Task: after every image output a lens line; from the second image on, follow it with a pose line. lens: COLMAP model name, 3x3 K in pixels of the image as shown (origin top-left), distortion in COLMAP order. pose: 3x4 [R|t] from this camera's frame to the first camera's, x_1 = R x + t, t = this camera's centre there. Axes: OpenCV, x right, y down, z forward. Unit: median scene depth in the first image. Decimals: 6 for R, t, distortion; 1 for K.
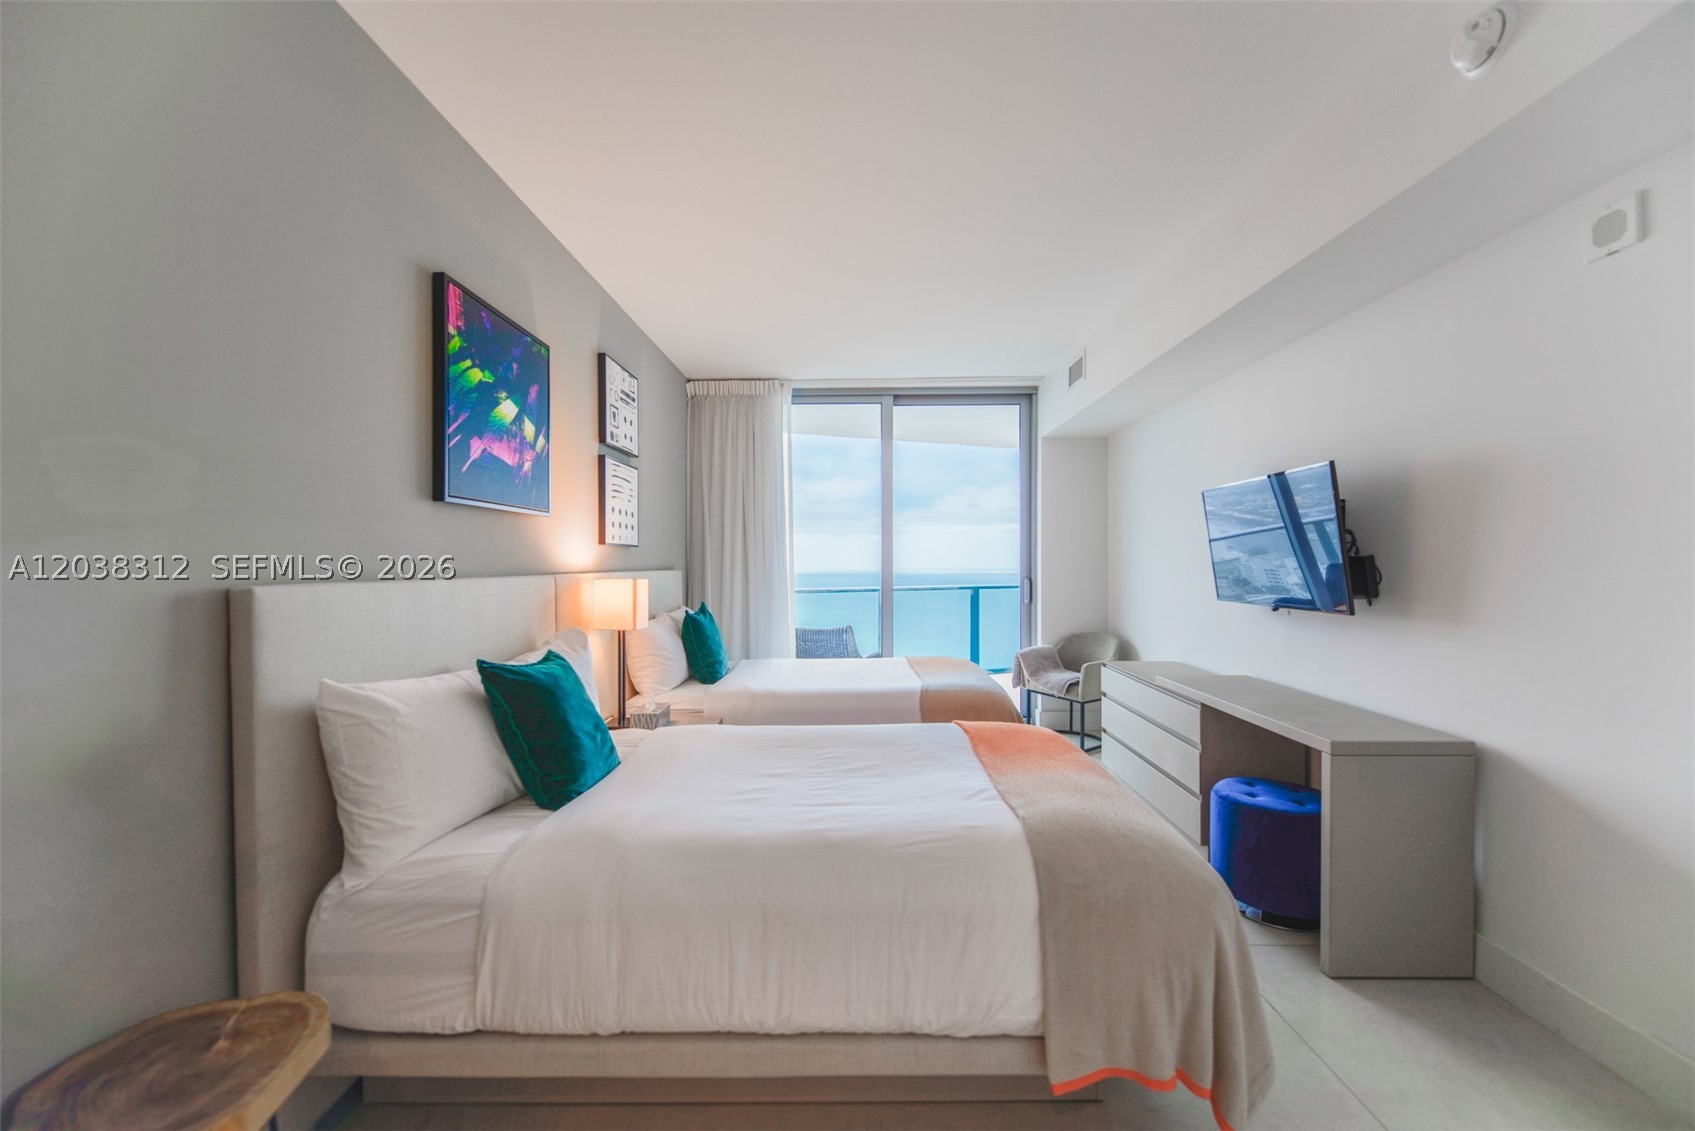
lens RADIAL K [[669.7, 0, 851.8], [0, 669.7, 562.5], [0, 0, 1]] dist [0.006422, -0.000360]
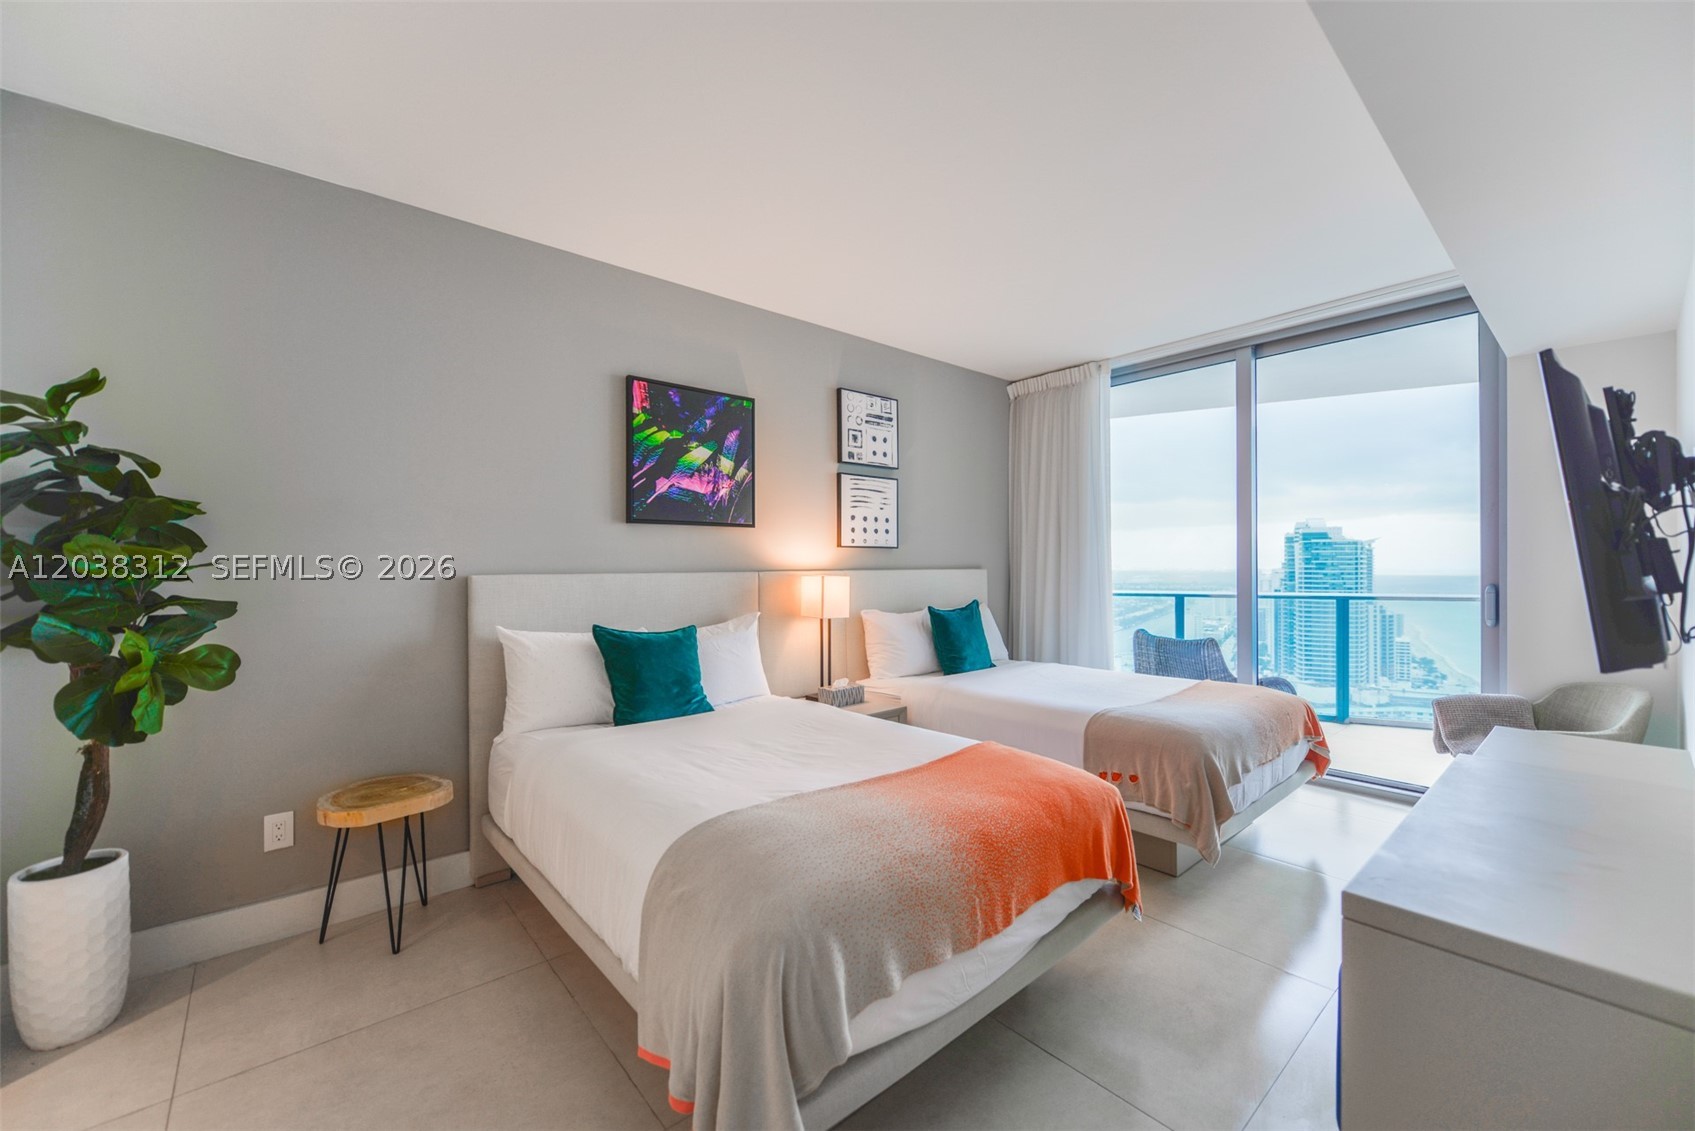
lens RADIAL K [[669.7, 0, 851.8], [0, 669.7, 562.5], [0, 0, 1]] dist [0.006422, -0.000360]
pose [[0.669006, 0.000823, -0.743257, 0.727230], [0.001273, 0.999997, 0.002253, -0.002756], [0.743256, -0.002453, 0.669003, 0.287810]]
